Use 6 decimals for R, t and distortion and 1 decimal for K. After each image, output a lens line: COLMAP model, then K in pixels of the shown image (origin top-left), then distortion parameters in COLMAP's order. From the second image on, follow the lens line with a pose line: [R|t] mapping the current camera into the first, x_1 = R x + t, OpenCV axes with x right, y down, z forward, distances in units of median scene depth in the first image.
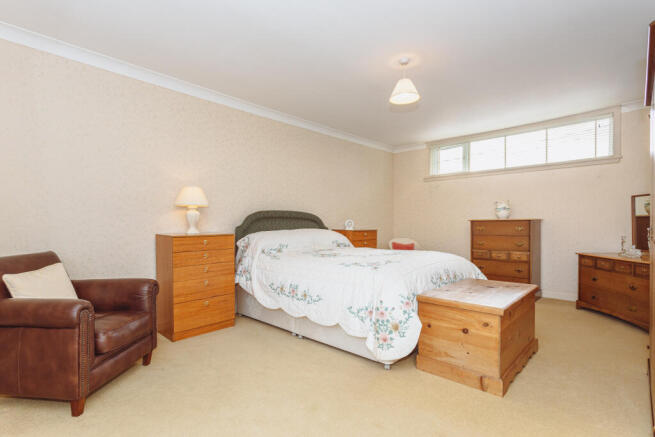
lens RADIAL K [[317.5, 0, 323.2], [0, 317.5, 221.7], [0, 0, 1]] dist [0.002632, 0.000030]
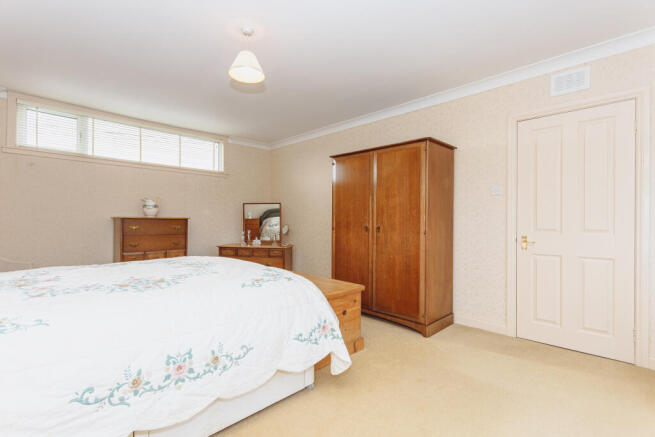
lens RADIAL K [[302.9, 0, 328.4], [0, 302.9, 219.8], [0, 0, 1]] dist [0.003300, 0.000235]
pose [[0.037839, 0.012361, 0.999207, -0.403463], [-0.010888, 0.999869, -0.011956, 0.005493], [-0.999225, -0.010427, 0.037969, 0.590308]]
